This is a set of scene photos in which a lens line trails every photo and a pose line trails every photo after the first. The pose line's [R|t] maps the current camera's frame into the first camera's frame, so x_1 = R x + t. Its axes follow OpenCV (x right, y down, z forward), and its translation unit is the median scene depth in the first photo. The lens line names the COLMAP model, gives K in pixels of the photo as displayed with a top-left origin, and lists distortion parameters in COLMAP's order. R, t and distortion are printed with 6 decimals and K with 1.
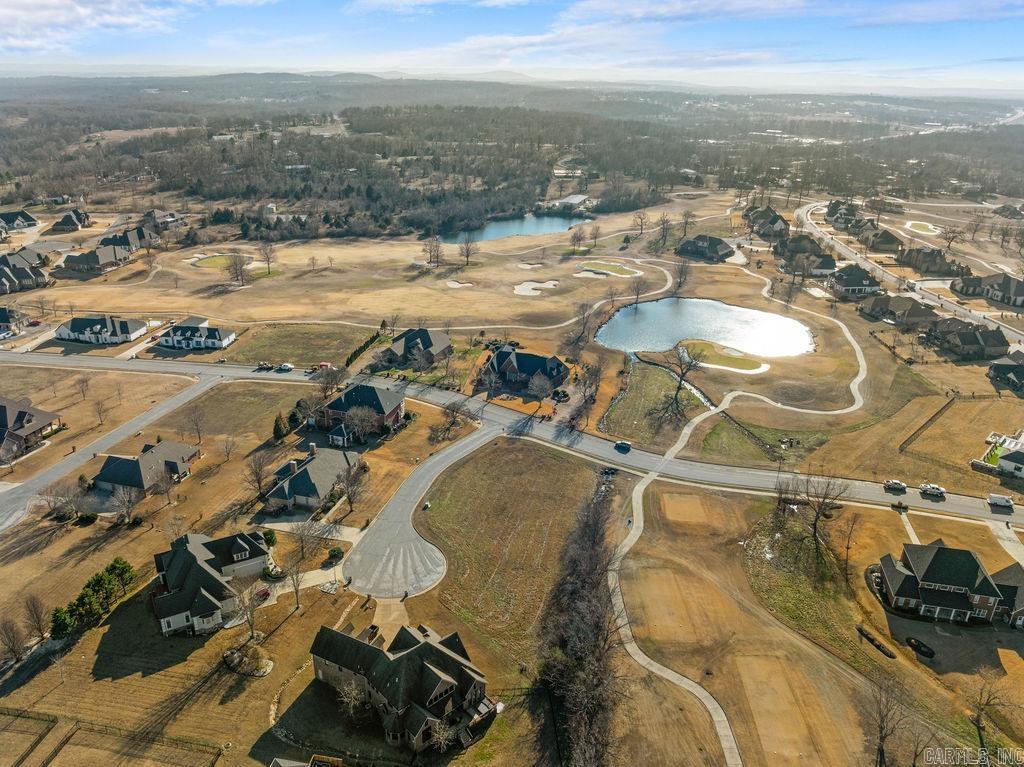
lens RADIAL K [[728.5, 0, 511.6], [0, 728.5, 382.2], [0, 0, 1]] dist [-0.042218, 0.005833]
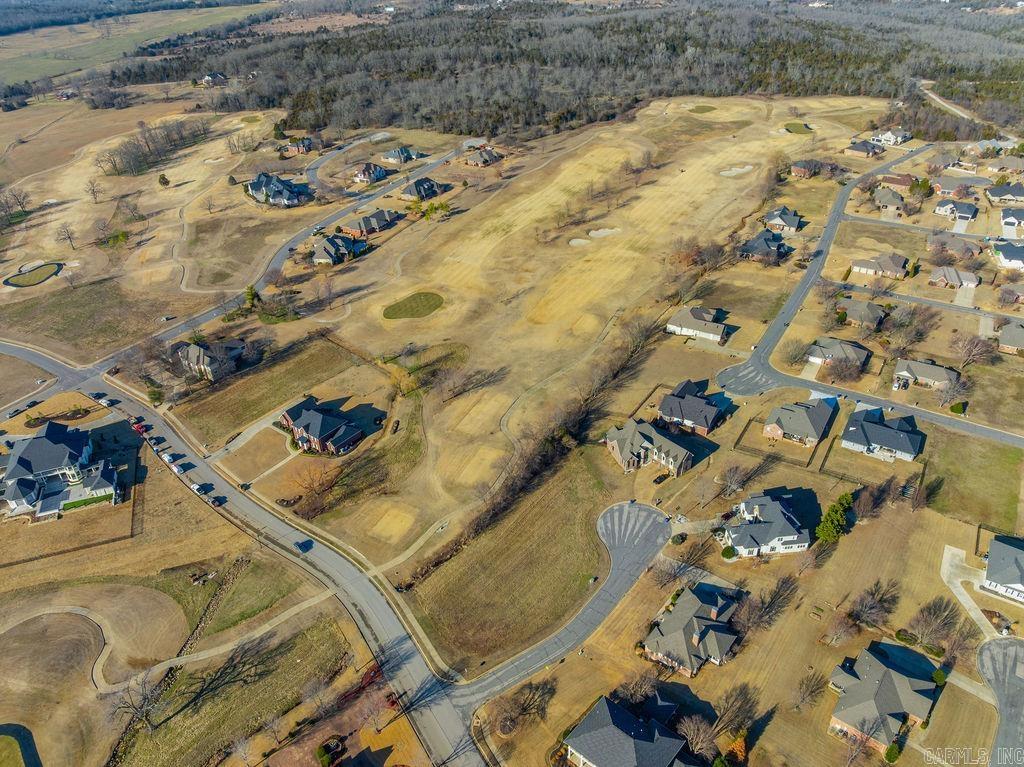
lens RADIAL K [[728.5, 0, 511.4], [0, 728.5, 381.3], [0, 0, 1]] dist [-0.042218, 0.005833]
pose [[-0.907079, -0.217896, 0.360180, -0.304848], [0.178670, 0.575443, 0.798087, -0.829651], [-0.381163, 0.788281, -0.483041, 1.210592]]
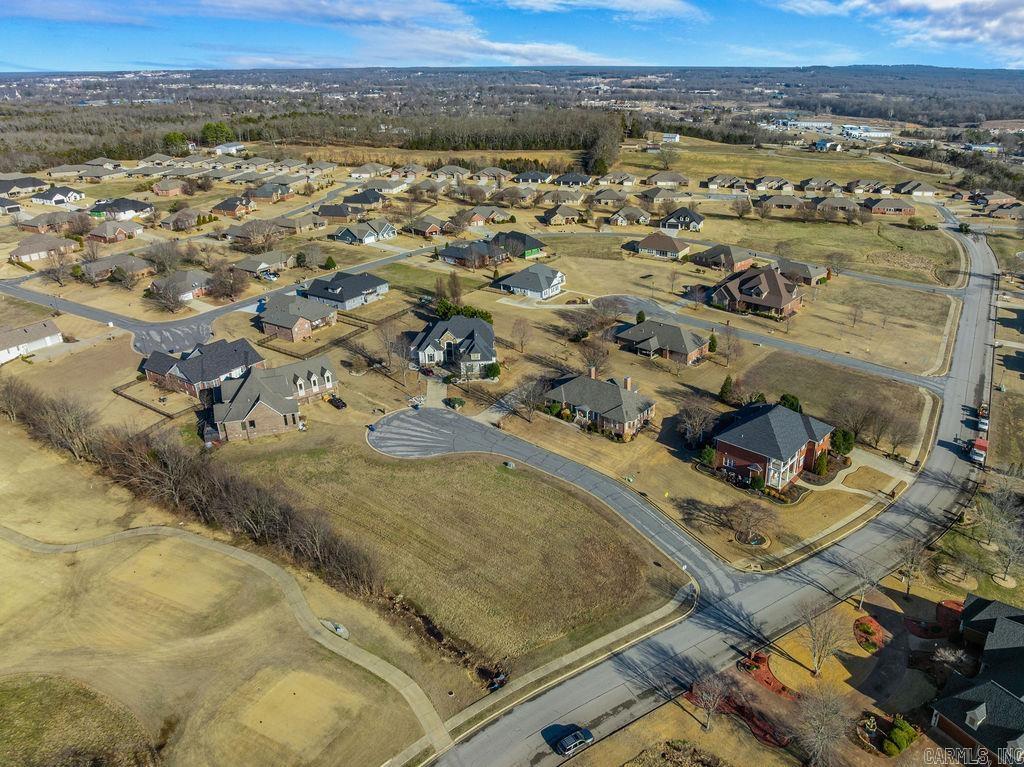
lens RADIAL K [[728.5, 0, 547.6], [0, 728.5, 385.8], [0, 0, 1]] dist [-0.042218, 0.005833]
pose [[-0.407016, 0.357856, -0.840403, 0.462243], [-0.371541, 0.775647, 0.510224, -0.293753], [0.834443, 0.519914, -0.182742, 1.022064]]
